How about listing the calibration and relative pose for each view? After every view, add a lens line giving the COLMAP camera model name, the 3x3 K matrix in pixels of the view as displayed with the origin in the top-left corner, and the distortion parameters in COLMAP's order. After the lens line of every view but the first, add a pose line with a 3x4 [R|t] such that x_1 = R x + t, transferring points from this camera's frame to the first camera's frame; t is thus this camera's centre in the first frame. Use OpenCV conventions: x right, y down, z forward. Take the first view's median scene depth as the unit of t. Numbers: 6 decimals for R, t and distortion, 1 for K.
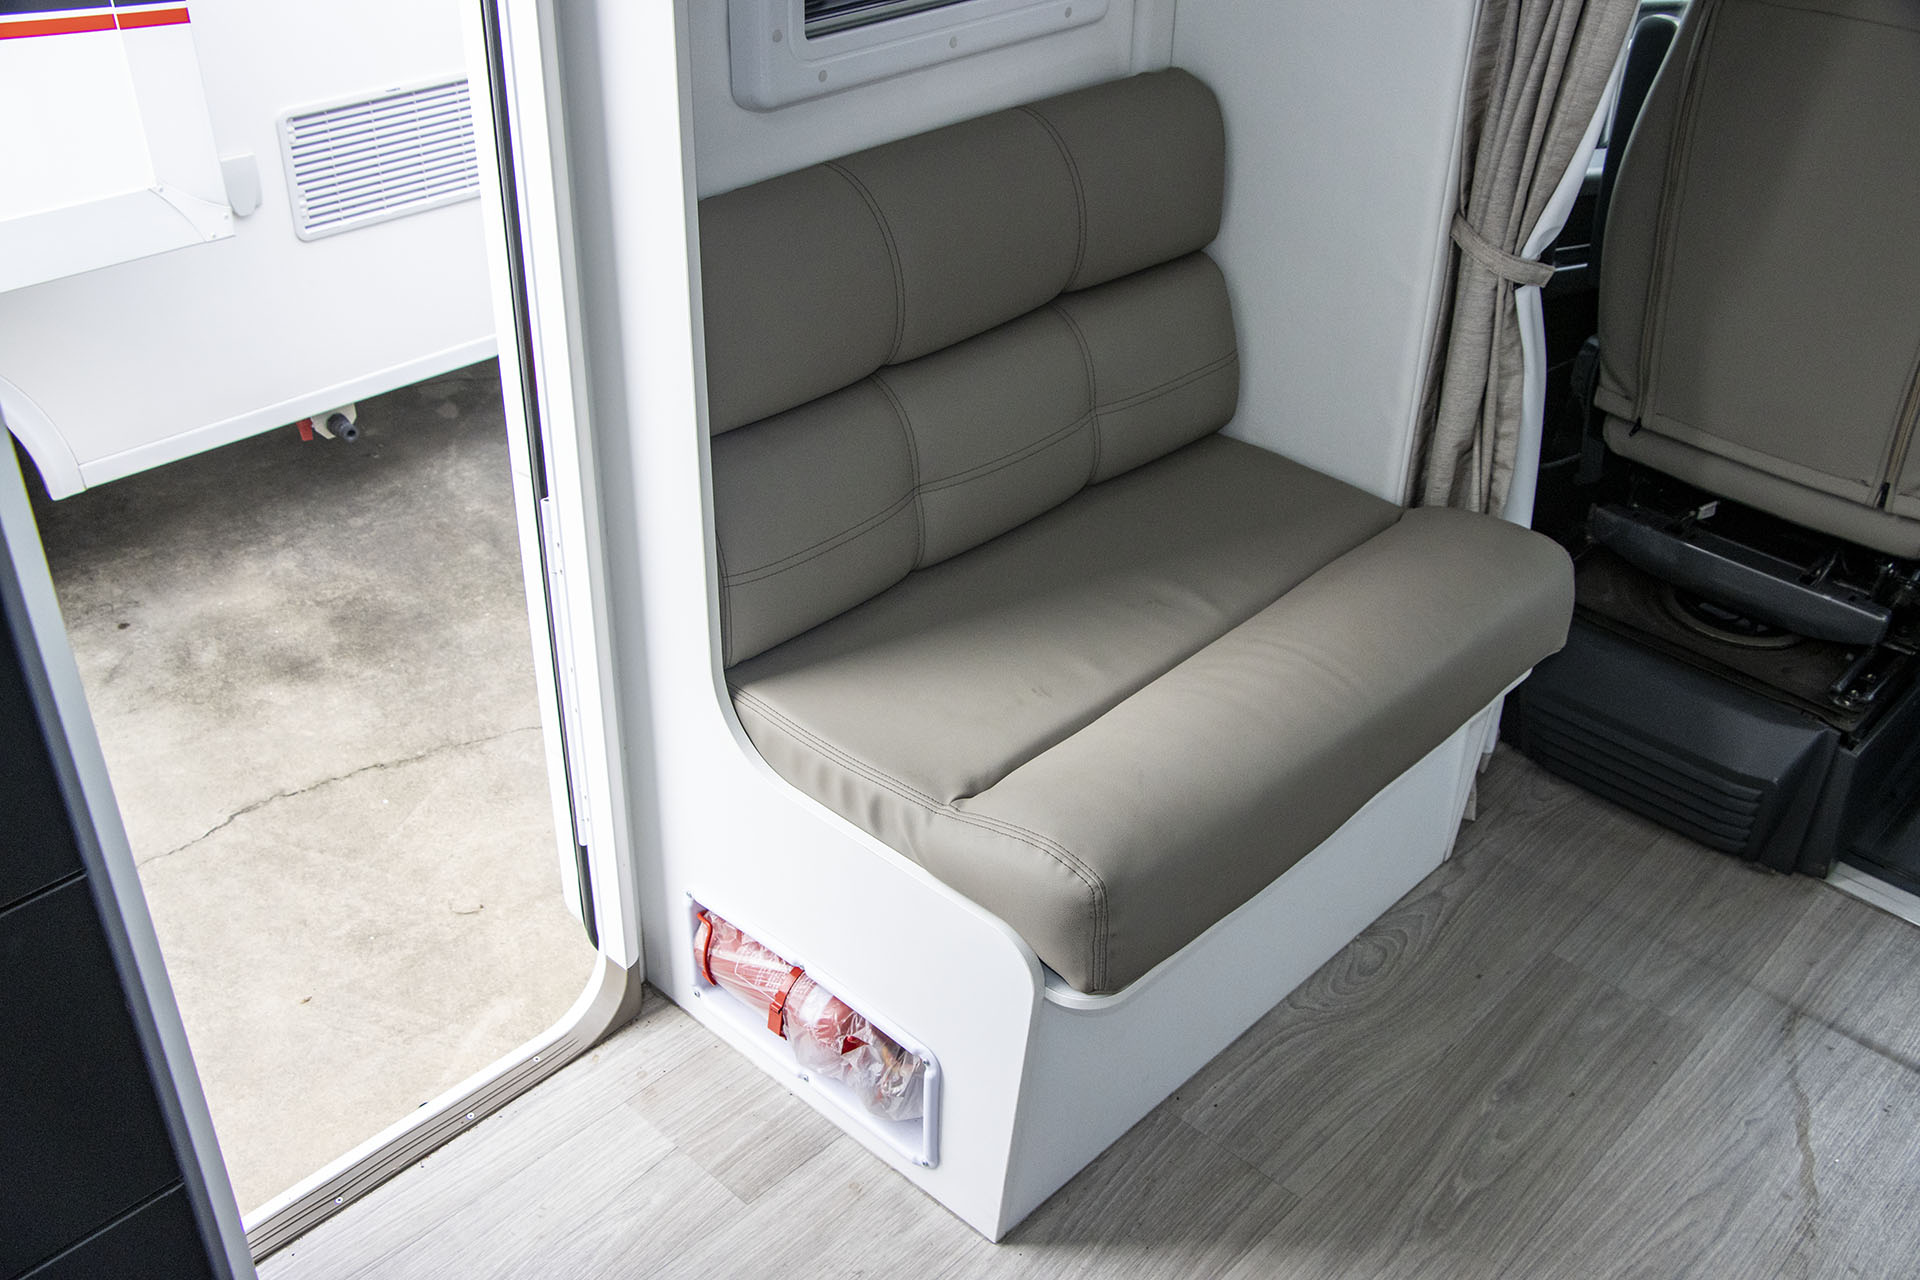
lens RADIAL K [[1889.4, 0, 958.8], [0, 1889.4, 666.0], [0, 0, 1]] dist [-0.117698, 0.262526]
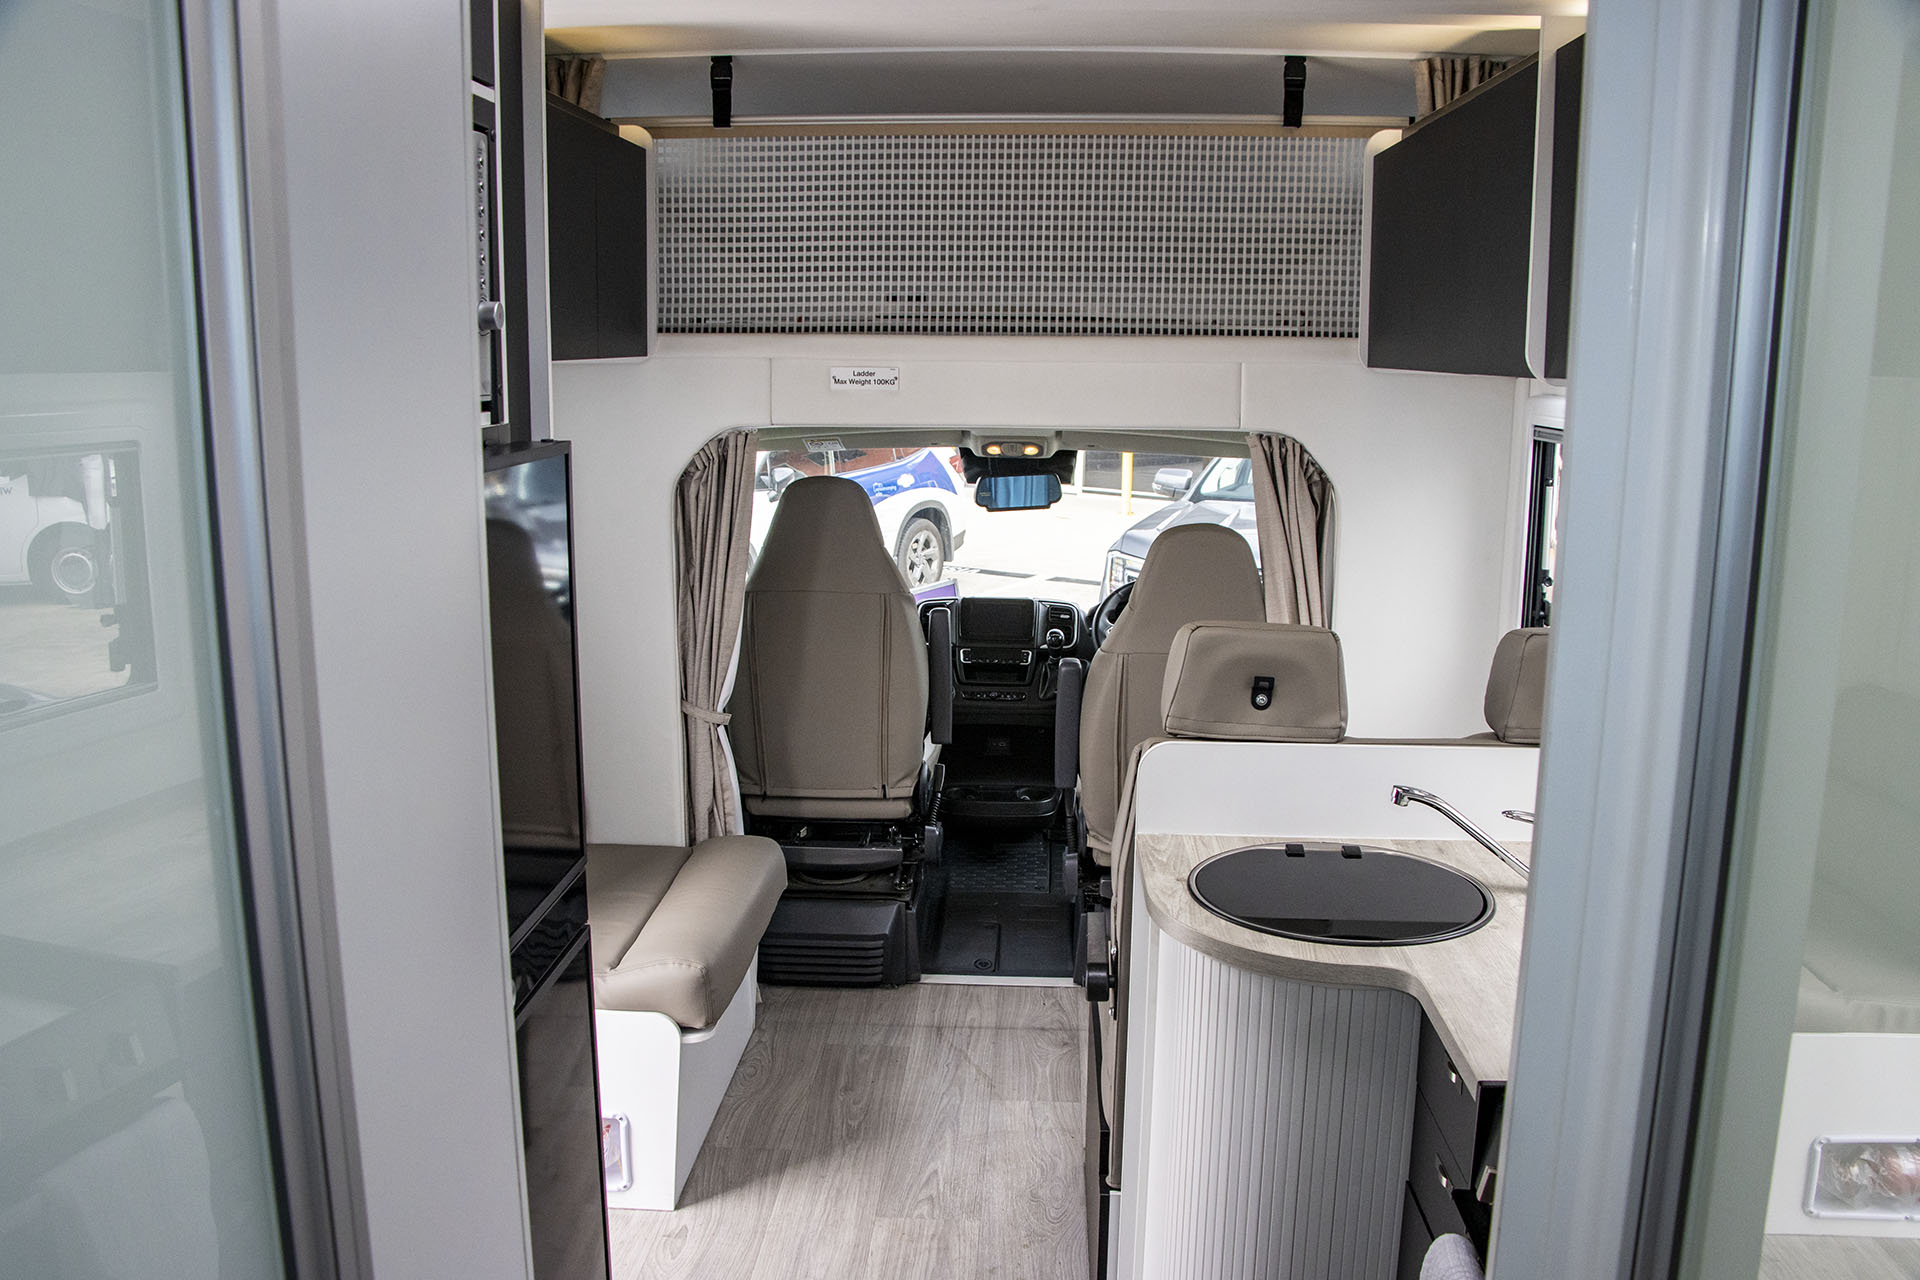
lens RADIAL K [[1566.7, 0, 960.0], [0, 1566.7, 640.0], [0, 0, 1]] dist [-0.183406, 0.144238]
pose [[0.768653, -0.136175, 0.625003, -0.544888], [0.361929, 0.898221, -0.249411, 0.233948], [-0.527428, 0.417917, 0.739706, -0.462921]]
